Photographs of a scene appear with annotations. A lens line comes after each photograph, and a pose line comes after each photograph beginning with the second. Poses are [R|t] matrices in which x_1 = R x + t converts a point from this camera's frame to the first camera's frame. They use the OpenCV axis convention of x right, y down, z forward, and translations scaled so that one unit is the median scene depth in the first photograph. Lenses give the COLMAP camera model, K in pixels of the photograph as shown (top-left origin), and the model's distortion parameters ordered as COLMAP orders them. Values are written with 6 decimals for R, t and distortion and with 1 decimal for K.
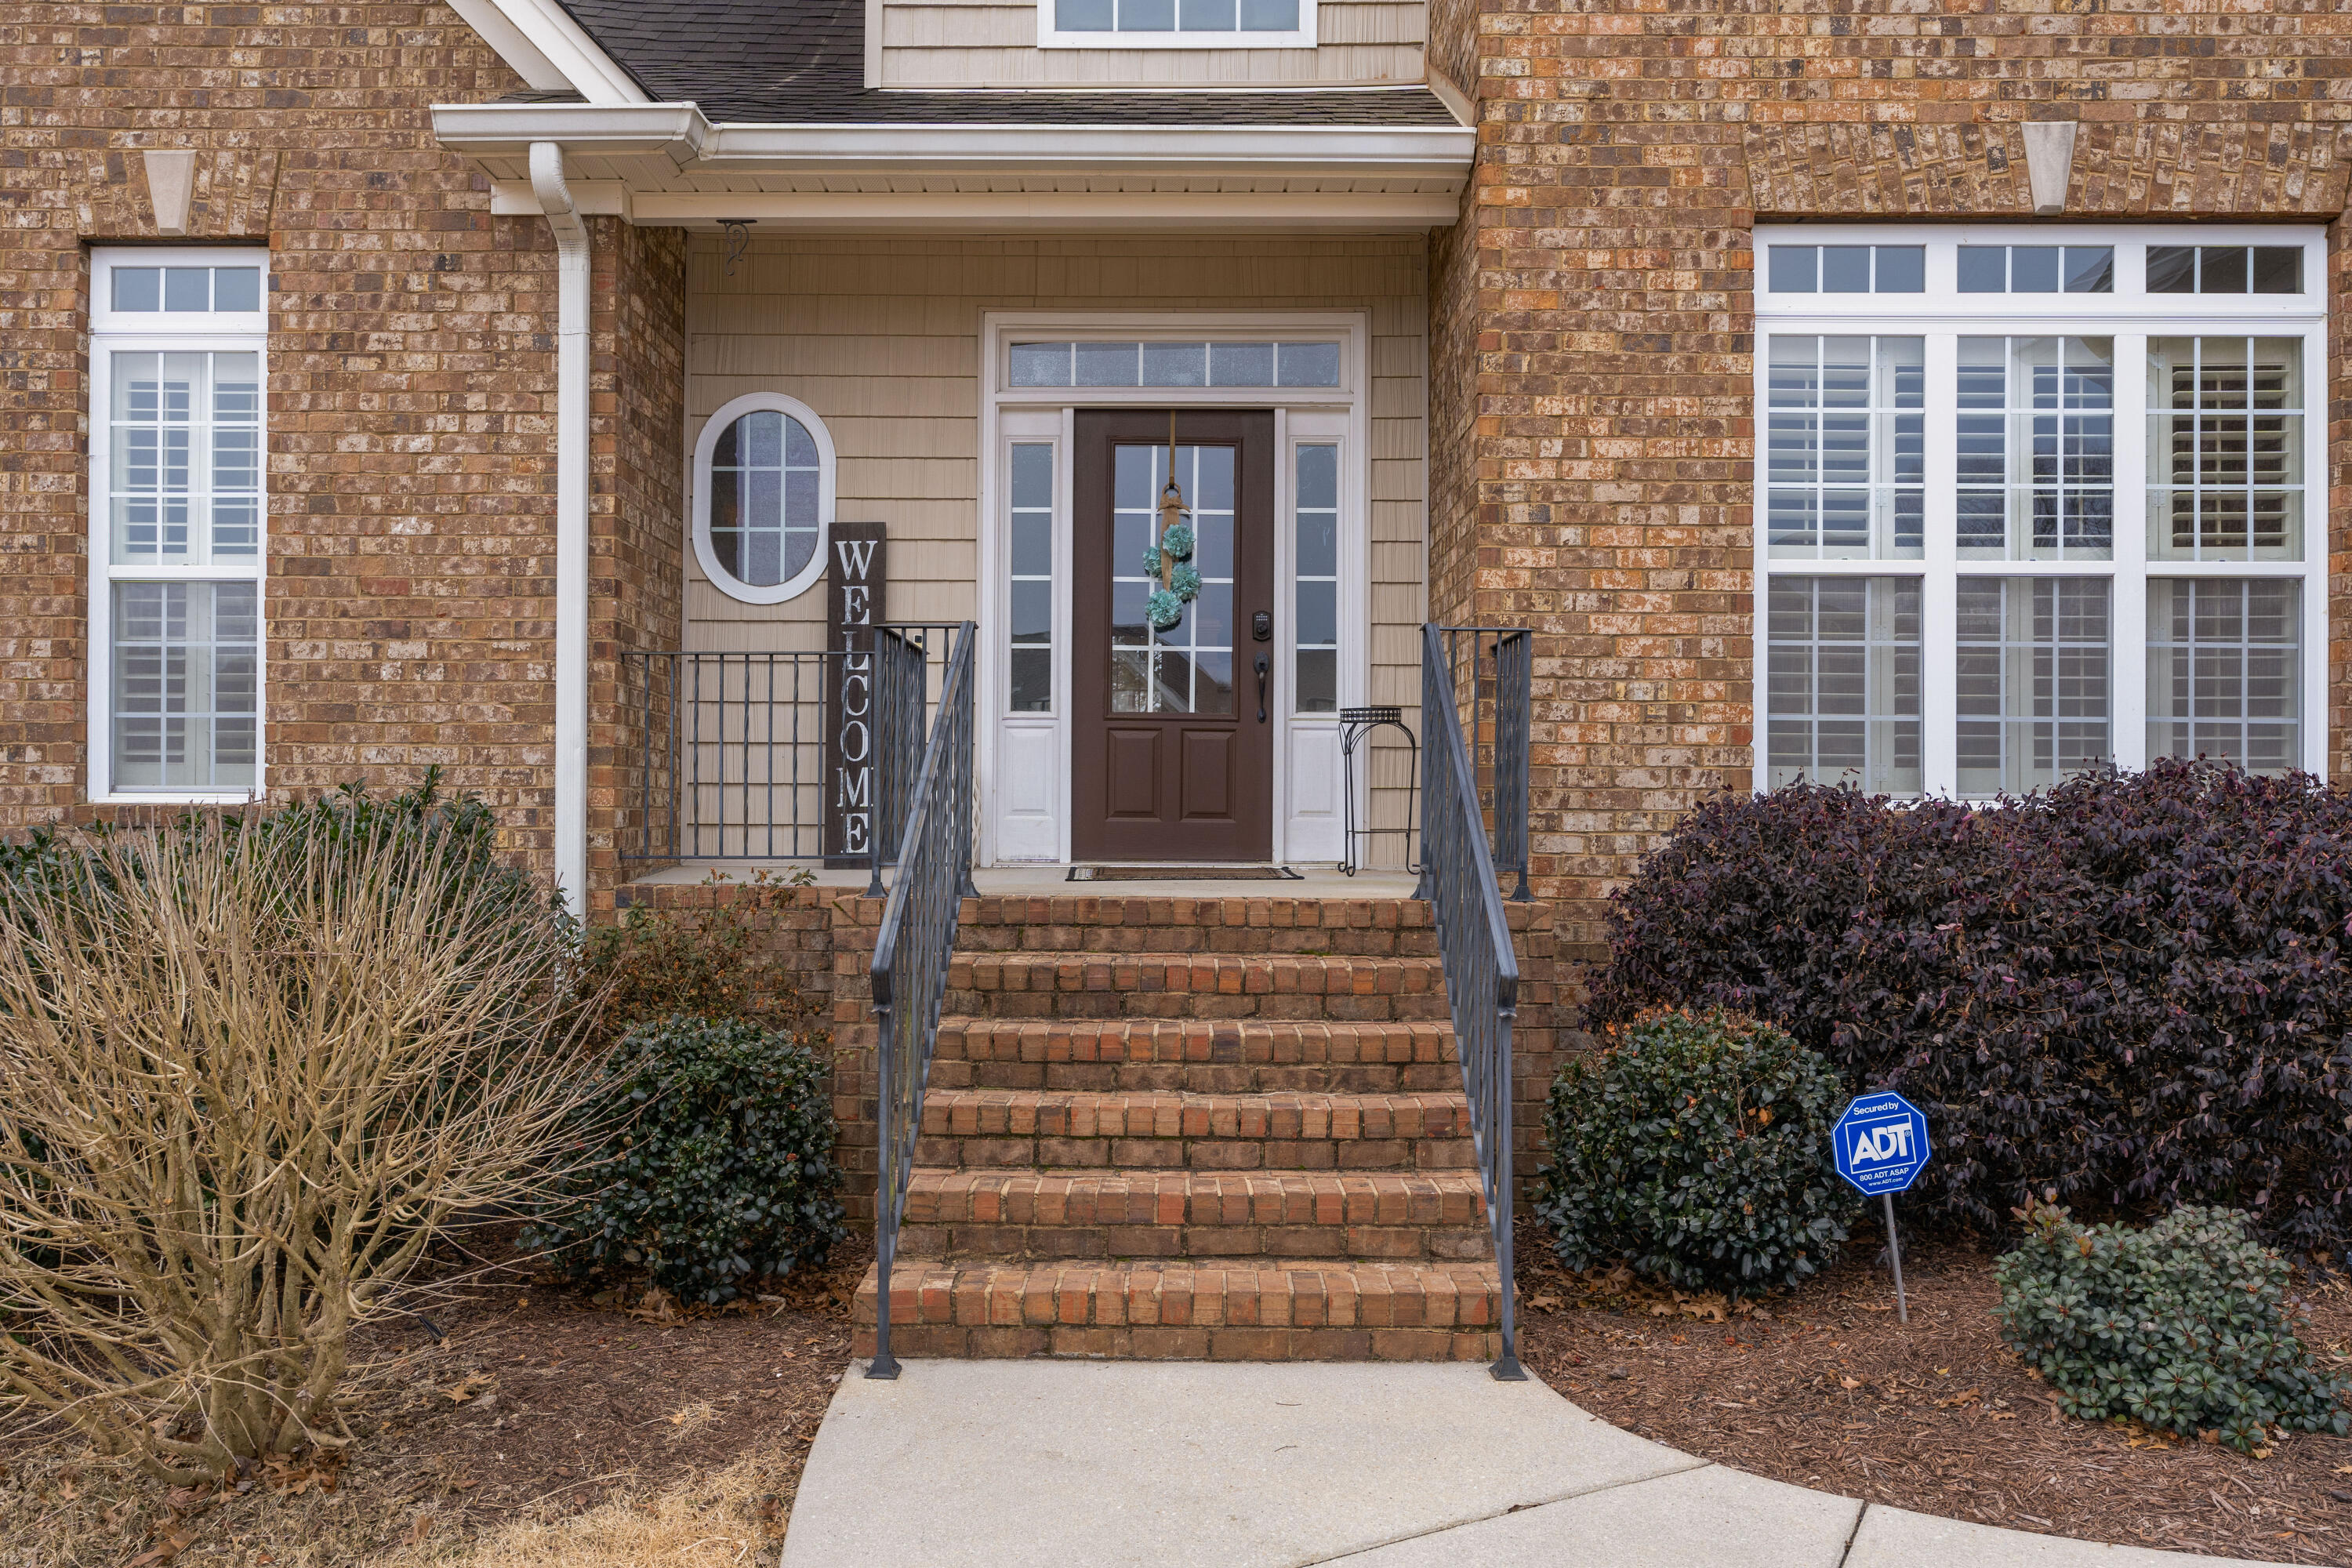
lens RADIAL K [[1779.5, 0, 1136.0], [0, 1779.5, 789.3], [0, 0, 1]] dist [-0.003889, 0.006433]
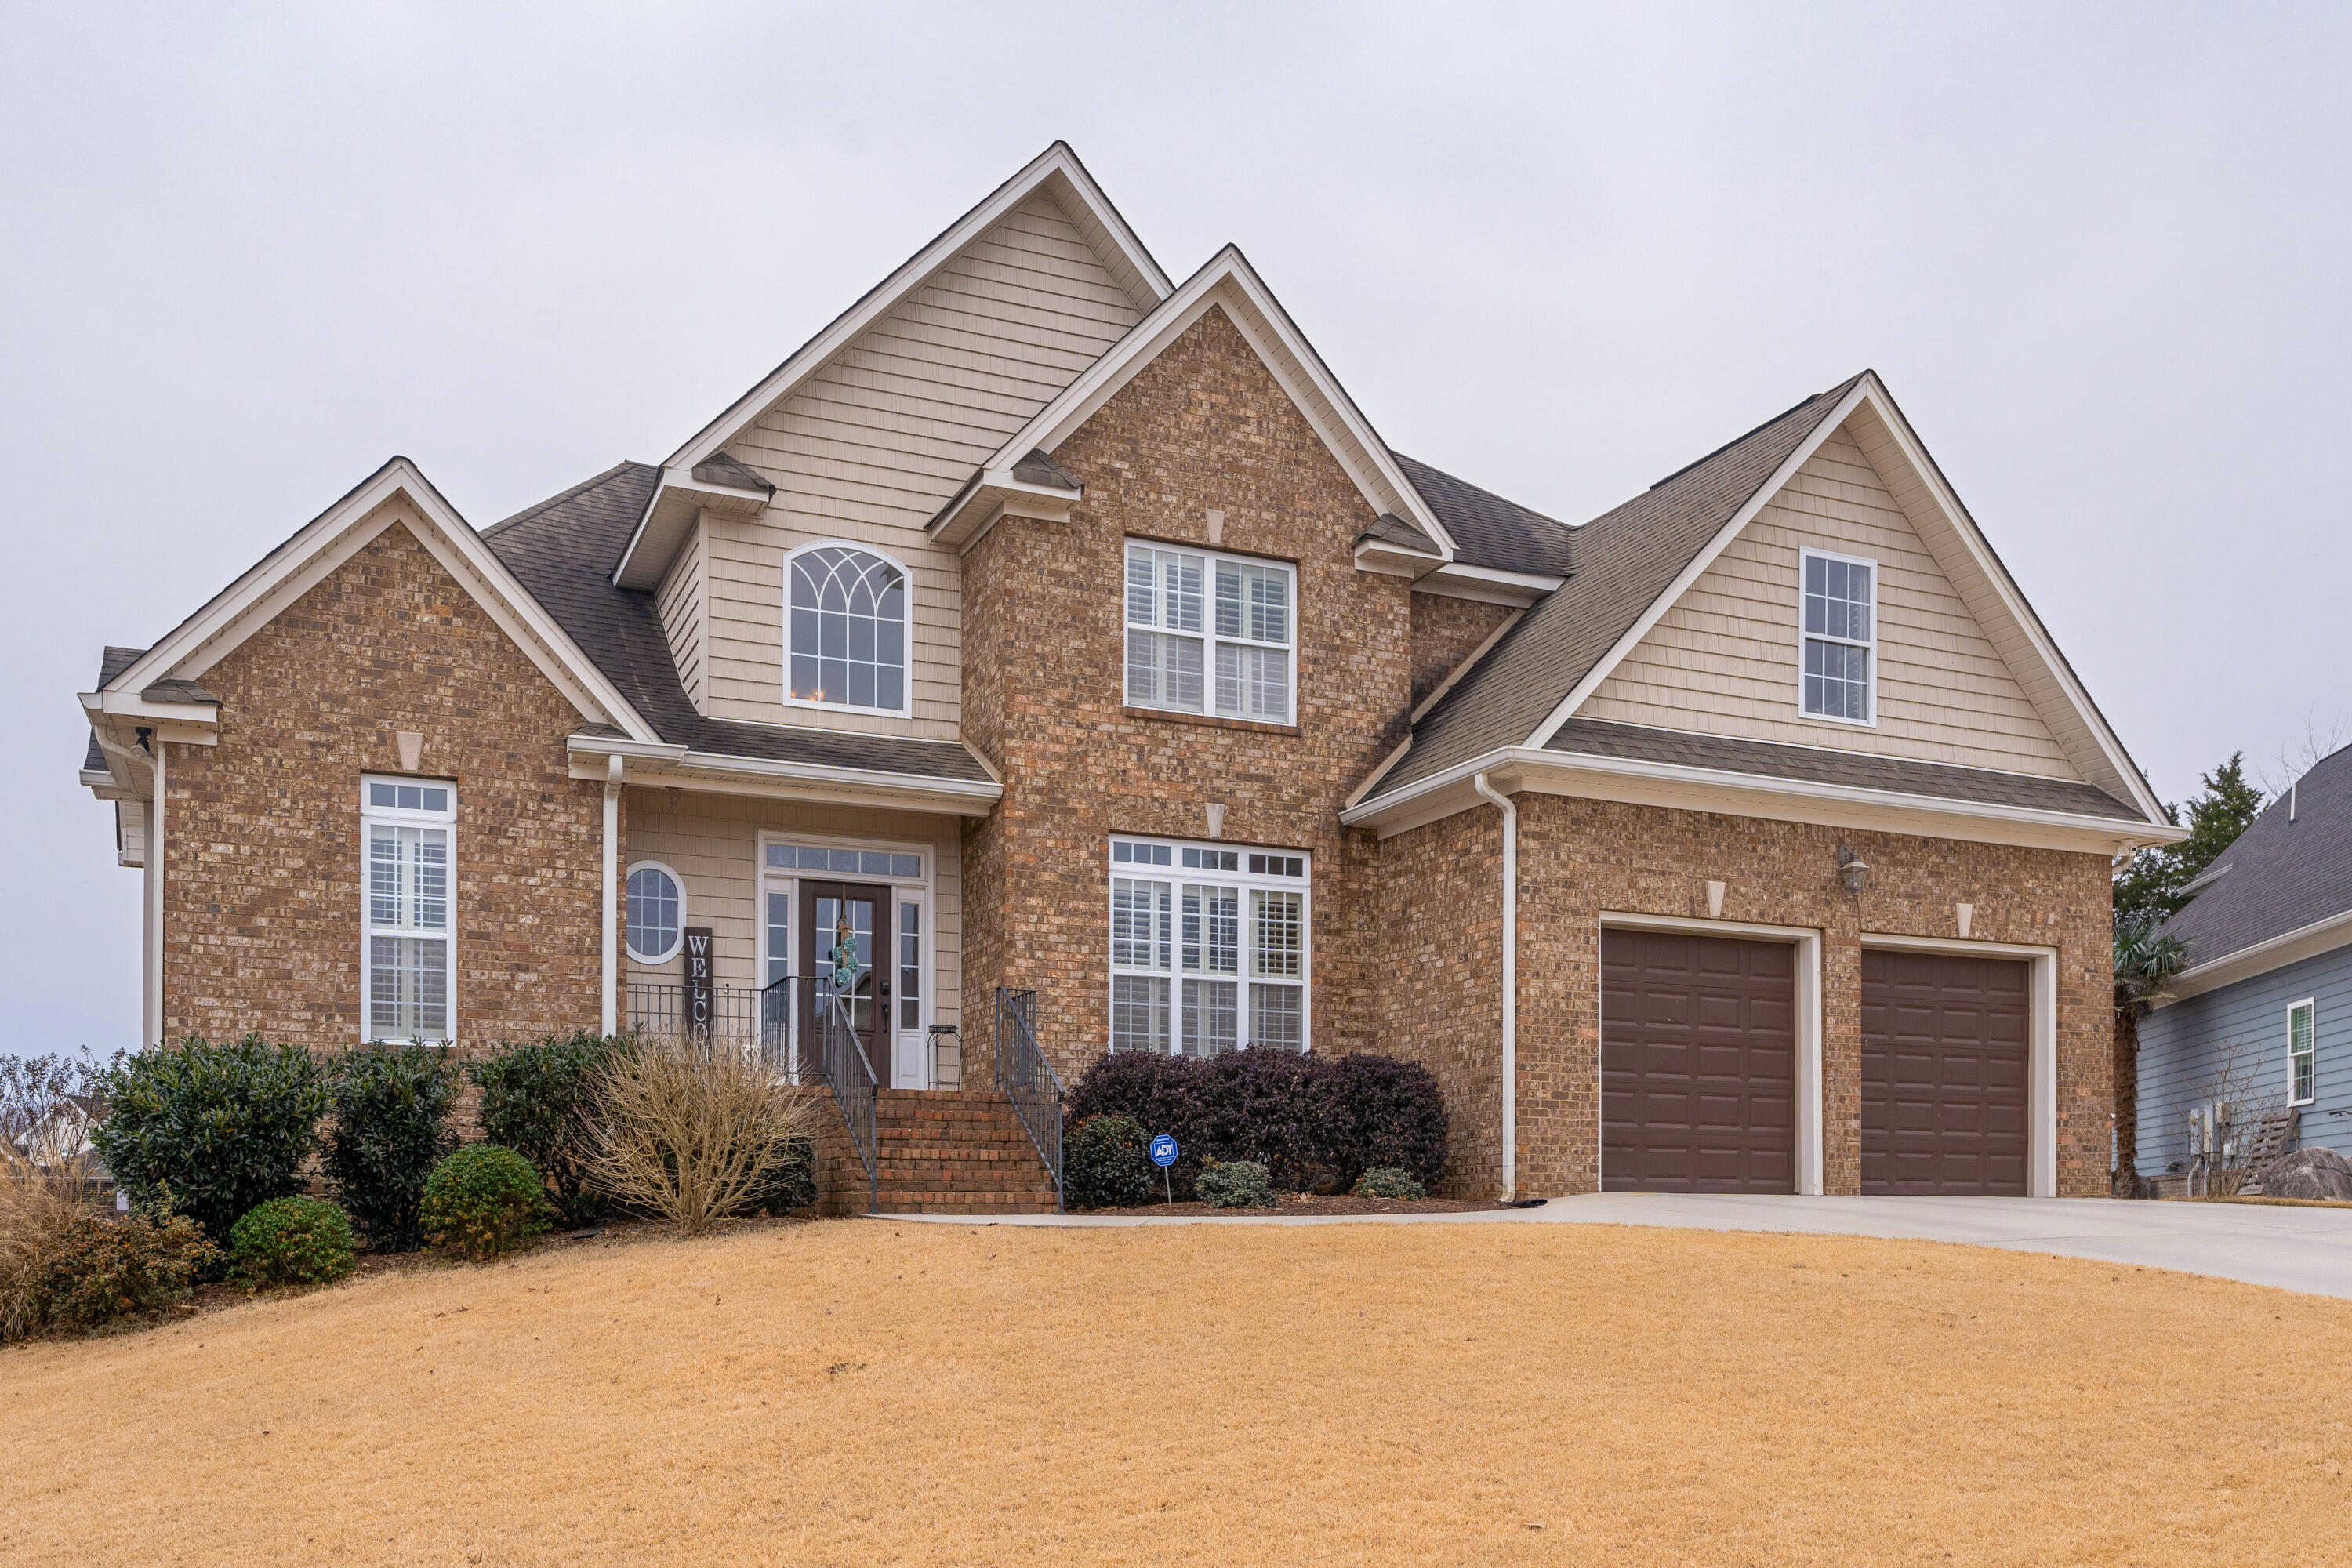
lens RADIAL K [[2065.7, 0, 1182.3], [0, 2065.7, 1227.3], [0, 0, 1]] dist [0.002321, -0.009202]
pose [[0.903499, -0.000756, 0.428590, -0.791385], [-0.000517, 0.999996, 0.002852, 0.222825], [-0.428590, -0.002799, 0.903495, -1.642039]]
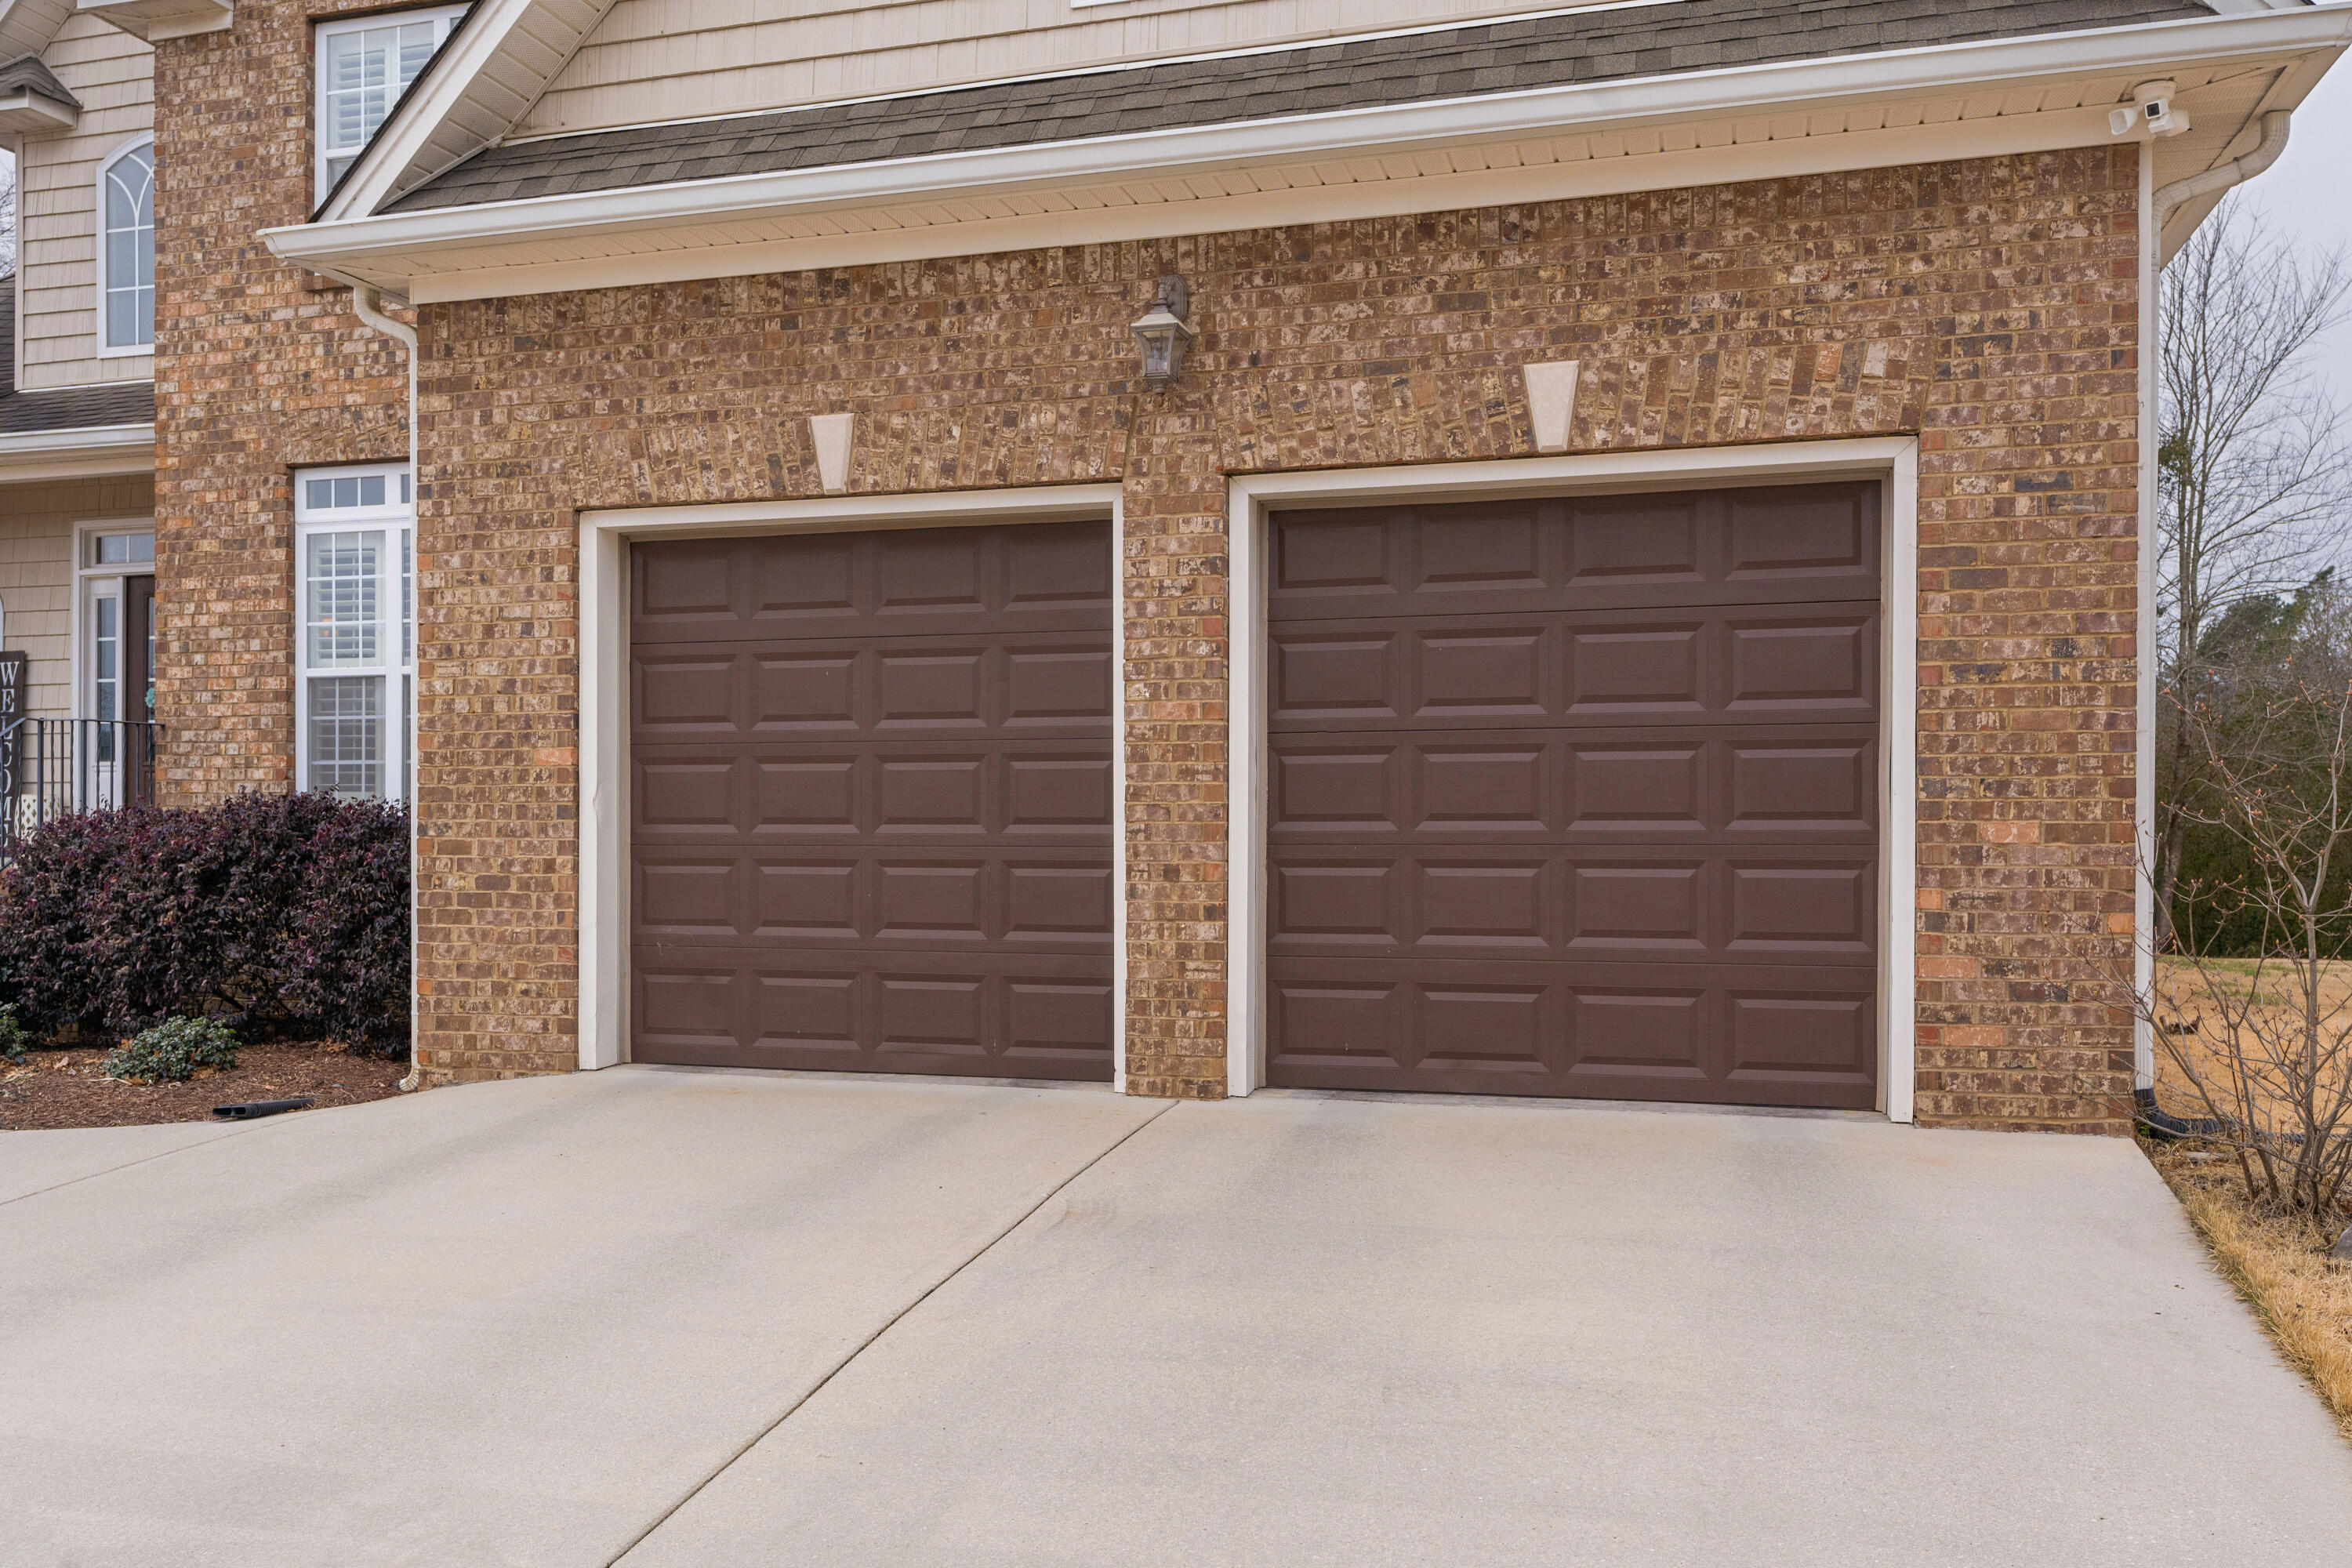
lens RADIAL K [[1929.2, 0, 1161.4], [0, 1929.2, 823.3], [0, 0, 1]] dist [0.001594, -0.003618]
pose [[0.960000, -0.006355, -0.279929, 1.633255], [0.008687, 0.999937, 0.007089, 0.010606], [0.279866, -0.009237, 0.959995, -0.521571]]
